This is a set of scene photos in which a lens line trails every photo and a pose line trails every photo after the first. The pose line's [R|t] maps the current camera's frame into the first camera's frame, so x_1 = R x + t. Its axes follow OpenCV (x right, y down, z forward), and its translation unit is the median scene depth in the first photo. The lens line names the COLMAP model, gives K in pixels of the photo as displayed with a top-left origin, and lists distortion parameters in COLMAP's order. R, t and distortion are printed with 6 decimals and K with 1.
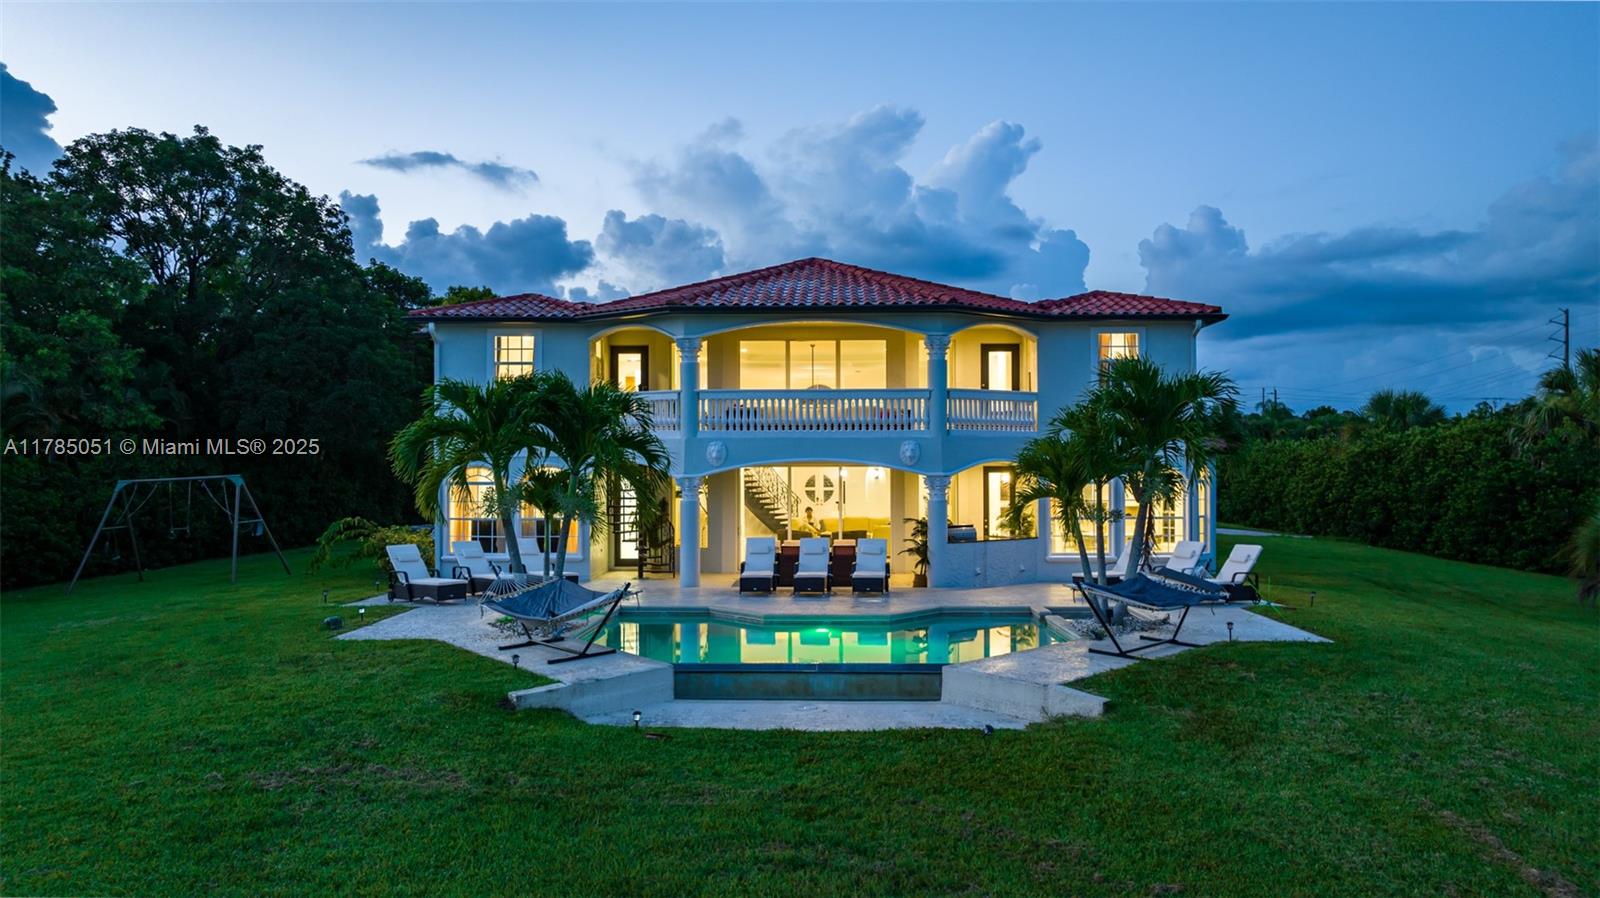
lens RADIAL K [[1127.6, 0, 800.0], [0, 1127.6, 449.0], [0, 0, 1]] dist [-0.008939, 0.000602]
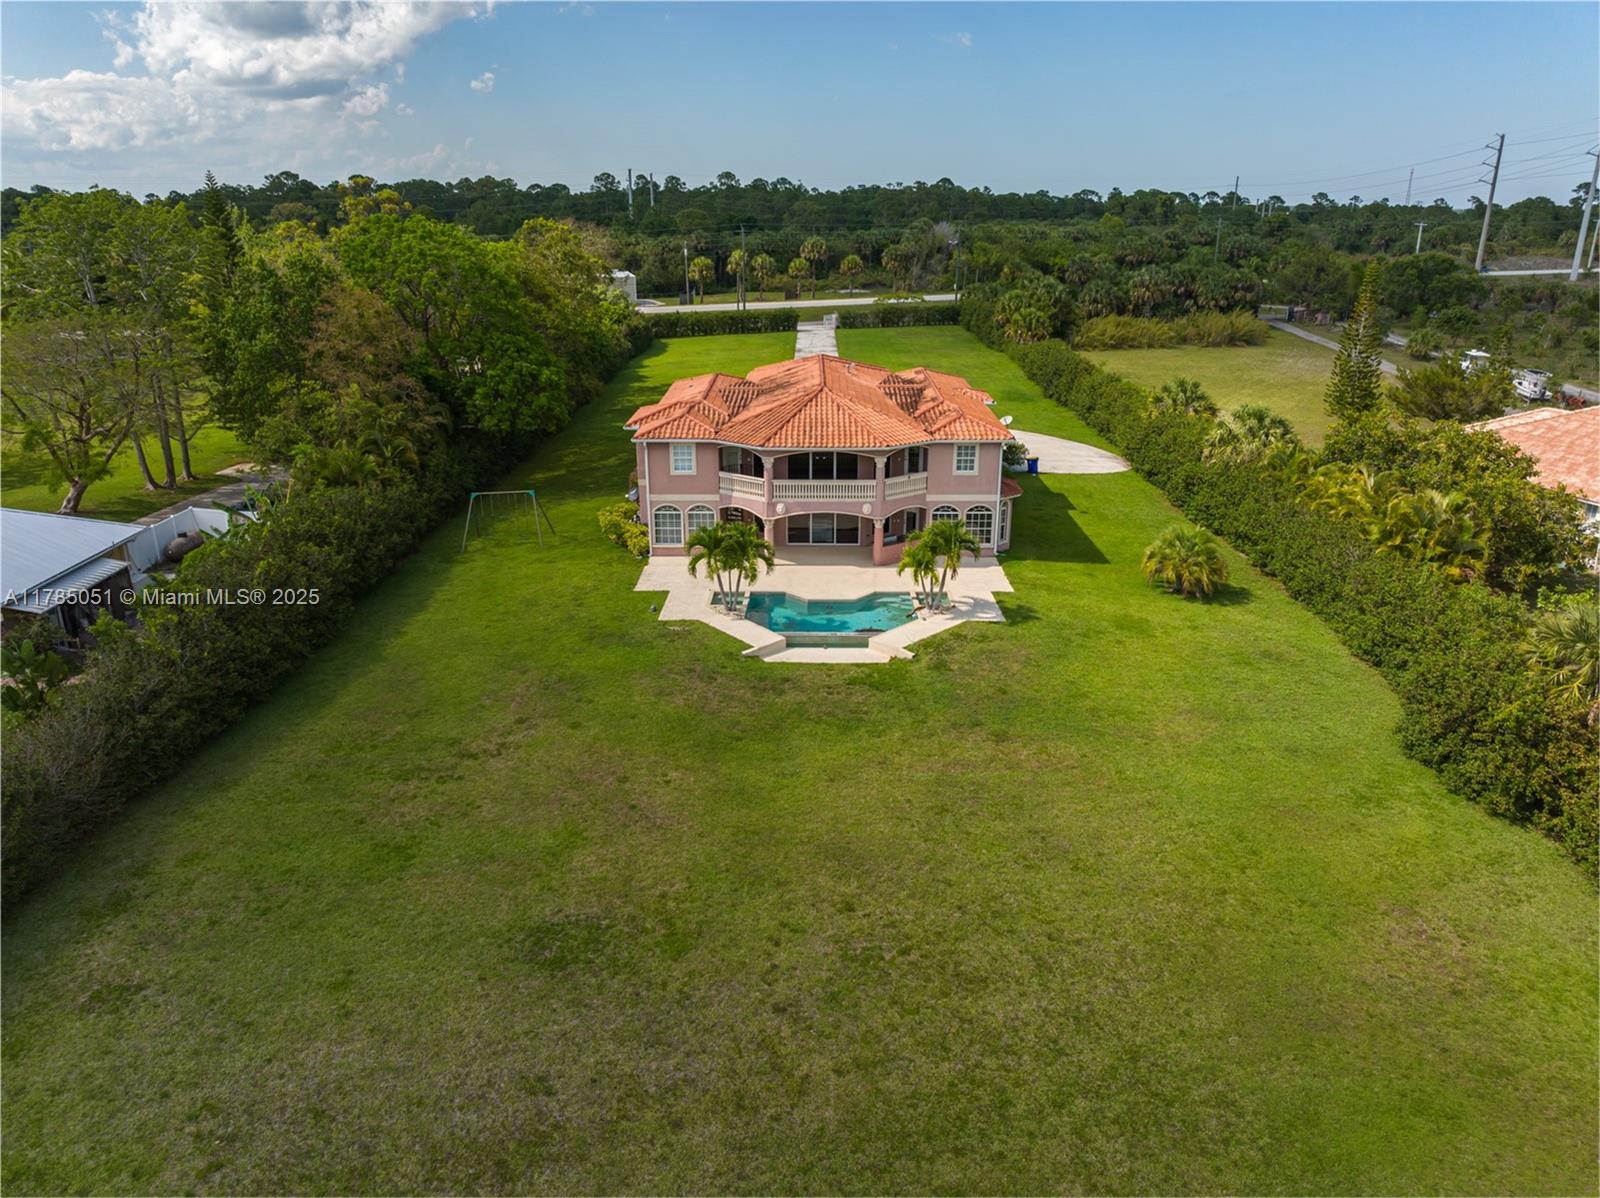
lens RADIAL K [[1137.9, 0, 800.0], [0, 1137.9, 599.0], [0, 0, 1]] dist [-0.027580, -0.003625]
pose [[0.999886, -0.003961, 0.014581, -0.059845], [-0.001311, 0.938636, 0.344908, -0.528556], [-0.015052, -0.344888, 0.938523, -1.032058]]
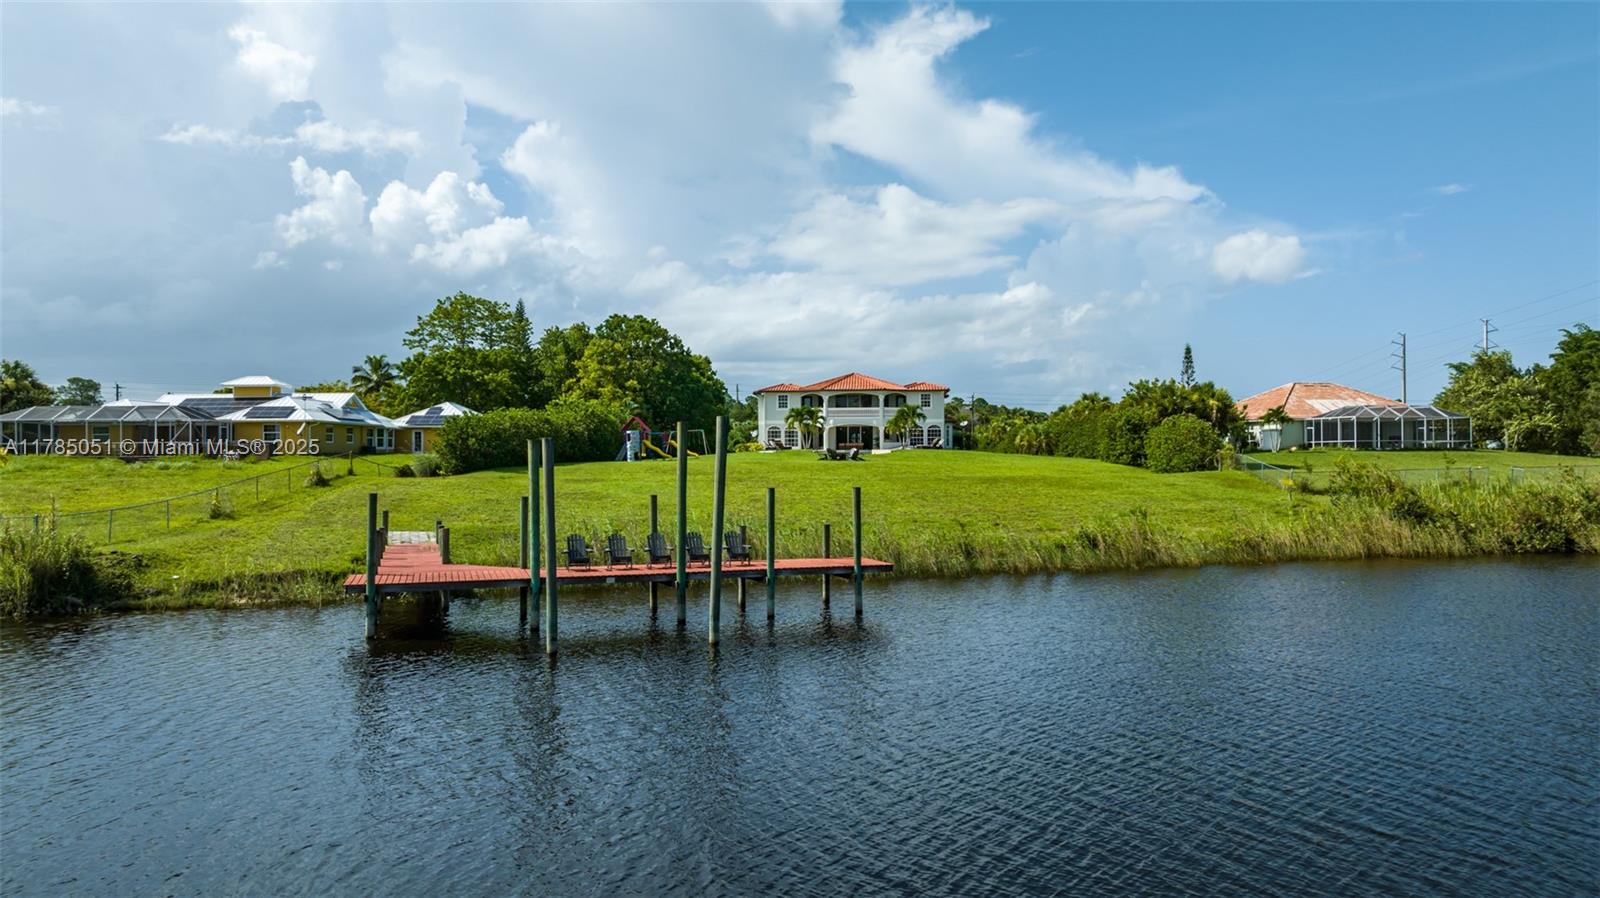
lens RADIAL K [[1124.5, 0, 801.8], [0, 1124.5, 449.8], [0, 0, 1]] dist [-0.008375, 0.000948]
pose [[0.999354, -0.003540, -0.035764, -0.029699], [0.003689, 0.999985, 0.004127, 0.082342], [0.035749, -0.004256, 0.999352, -2.998212]]
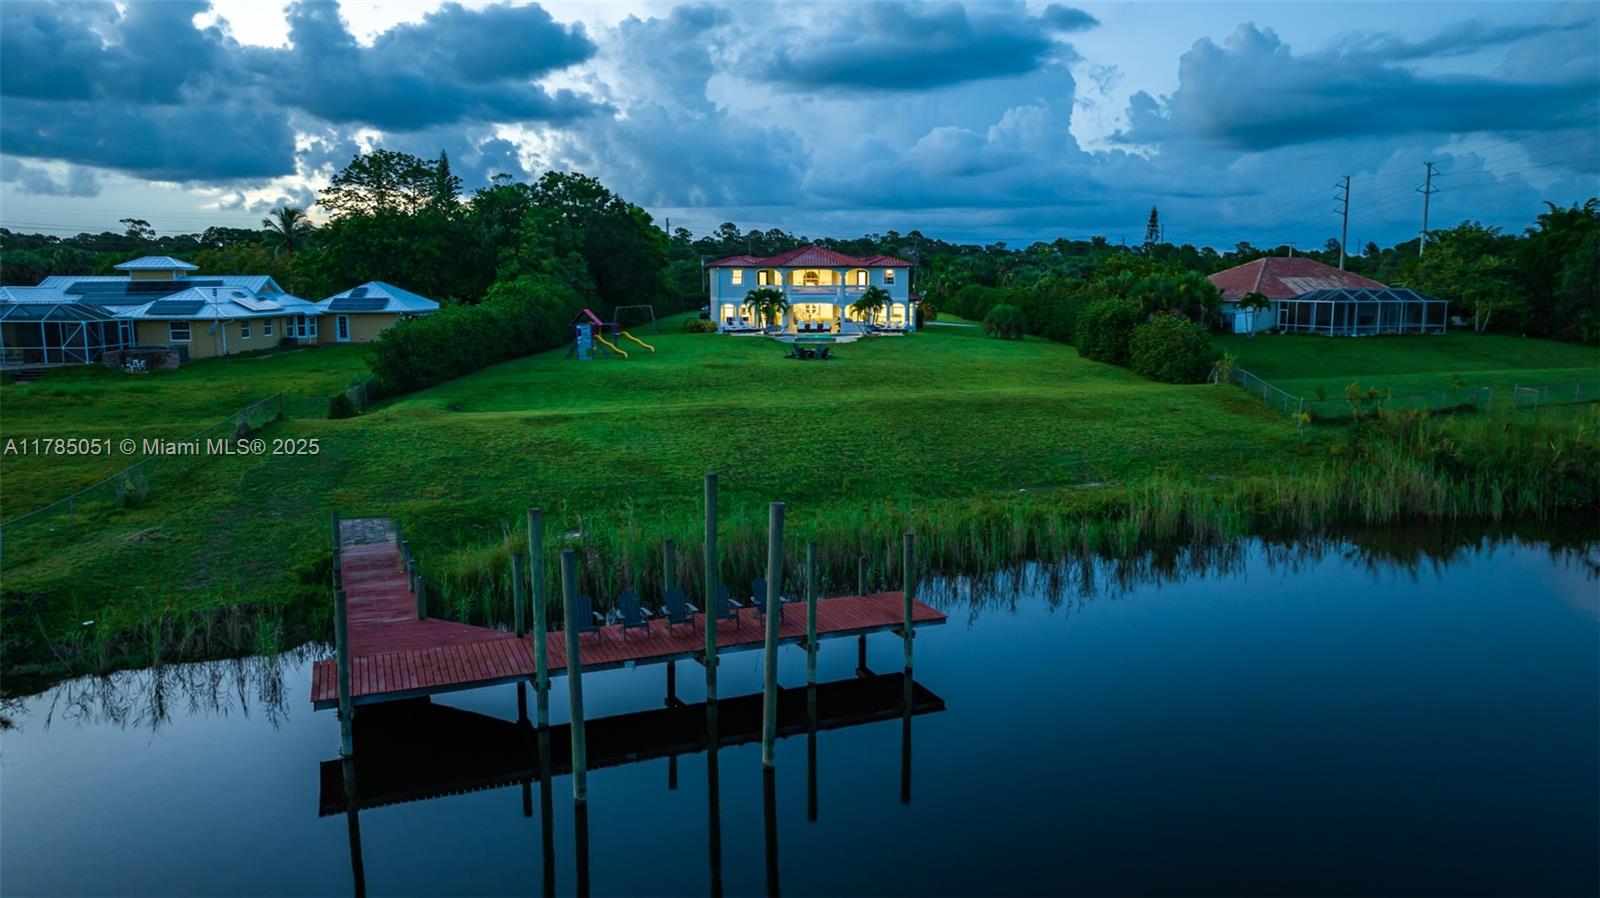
lens RADIAL K [[1127.6, 0, 800.0], [0, 1127.6, 449.0], [0, 0, 1]] dist [-0.008939, 0.000602]
pose [[0.999595, -0.002984, 0.028304, -0.137548], [-0.001546, 0.987324, 0.158713, -0.101988], [-0.028419, -0.158693, 0.986919, -2.808512]]
